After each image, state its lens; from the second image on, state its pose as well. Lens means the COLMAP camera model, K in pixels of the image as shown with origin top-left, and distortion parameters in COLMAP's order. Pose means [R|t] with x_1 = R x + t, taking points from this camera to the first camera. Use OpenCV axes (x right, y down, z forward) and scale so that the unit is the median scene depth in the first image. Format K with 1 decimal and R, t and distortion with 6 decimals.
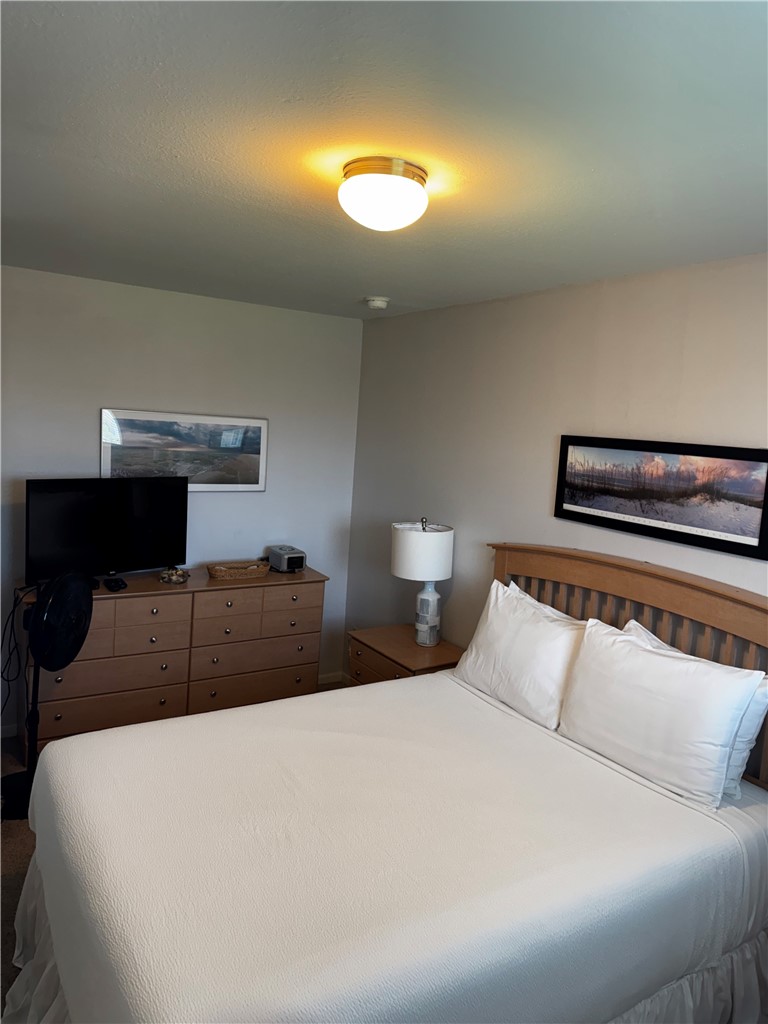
lens RADIAL K [[717.0, 0, 385.5], [0, 717.0, 510.9], [0, 0, 1]] dist [-0.000760, -0.001208]
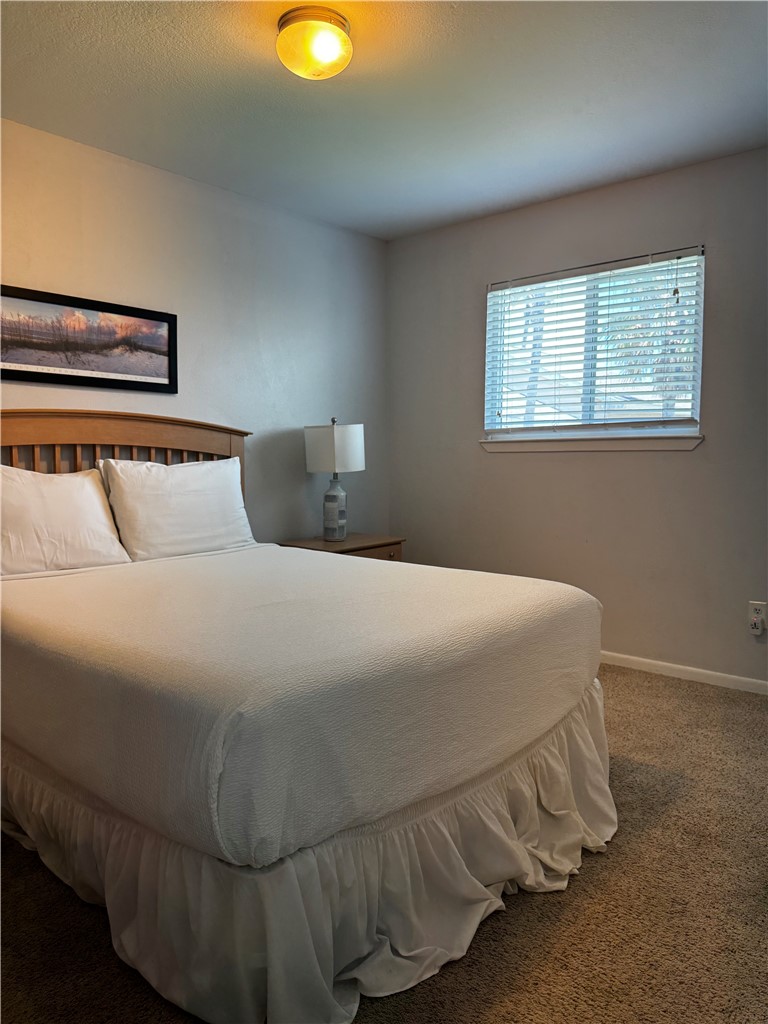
lens RADIAL K [[717.0, 0, 385.1], [0, 717.0, 512.9], [0, 0, 1]] dist [-0.000760, -0.001208]
pose [[-0.265935, -0.159127, 0.950767, -0.868593], [0.084349, 0.978658, 0.187387, 0.062536], [-0.960294, 0.130029, -0.246838, 0.876615]]
